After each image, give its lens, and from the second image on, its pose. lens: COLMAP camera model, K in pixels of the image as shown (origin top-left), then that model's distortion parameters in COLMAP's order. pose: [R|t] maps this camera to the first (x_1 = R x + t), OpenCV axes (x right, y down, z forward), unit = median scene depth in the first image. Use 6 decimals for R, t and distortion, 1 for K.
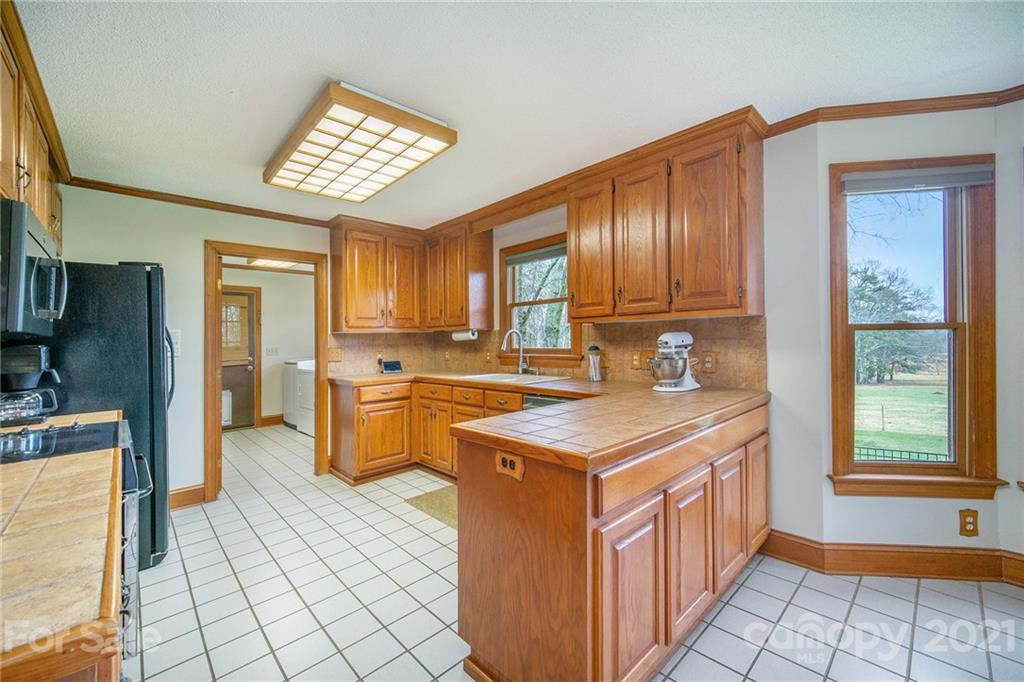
lens RADIAL K [[410.2, 0, 504.3], [0, 410.2, 324.6], [0, 0, 1]] dist [0.008003, -0.000621]
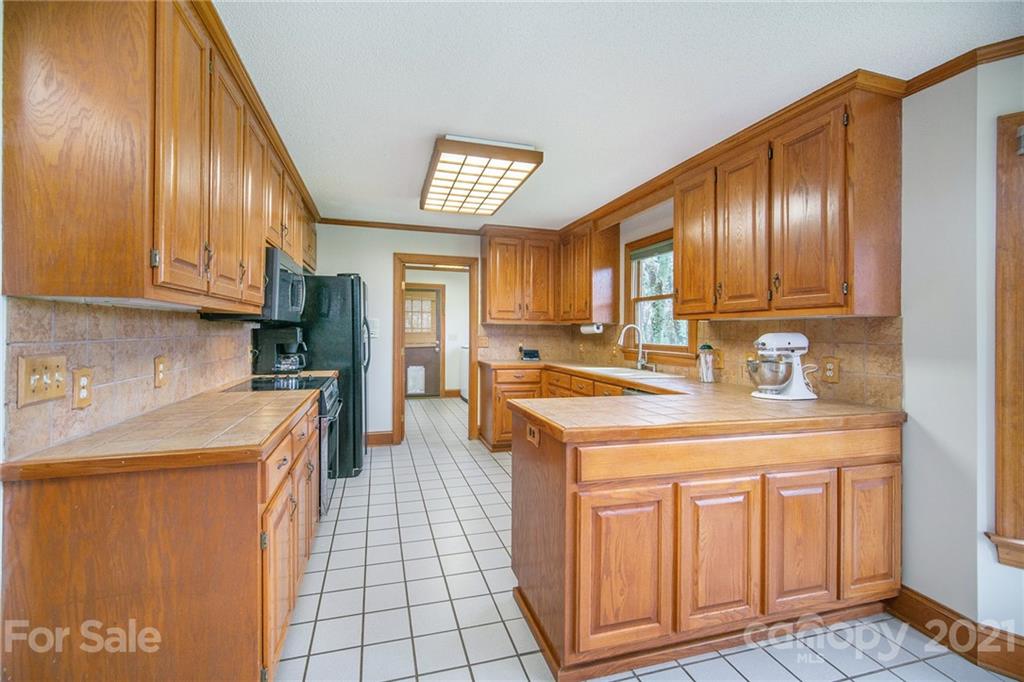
lens RADIAL K [[410.2, 0, 493.2], [0, 410.2, 323.7], [0, 0, 1]] dist [0.008003, -0.000621]
pose [[0.888222, 0.025634, -0.458699, 0.222406], [-0.016585, 0.999580, 0.023745, -0.010940], [0.459115, -0.013484, 0.888275, -0.067839]]
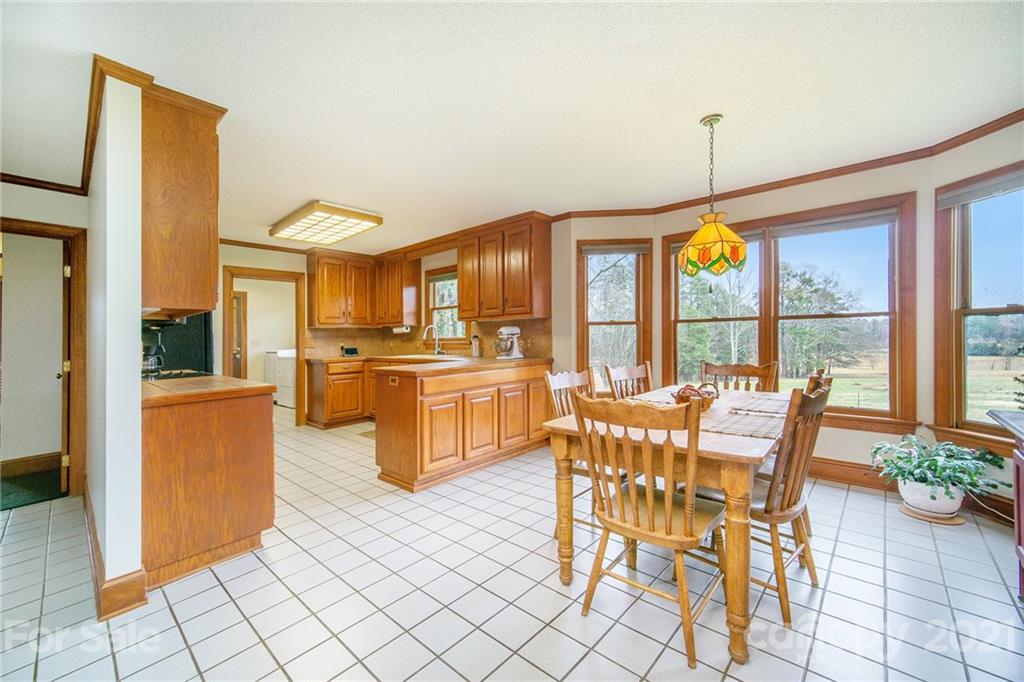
lens RADIAL K [[410.2, 0, 499.0], [0, 410.2, 323.8], [0, 0, 1]] dist [0.008003, -0.000621]
pose [[0.998153, 0.002186, 0.060705, 0.220309], [-0.002344, 0.999994, 0.002524, 0.002407], [-0.060699, -0.002661, 0.998153, -0.653548]]
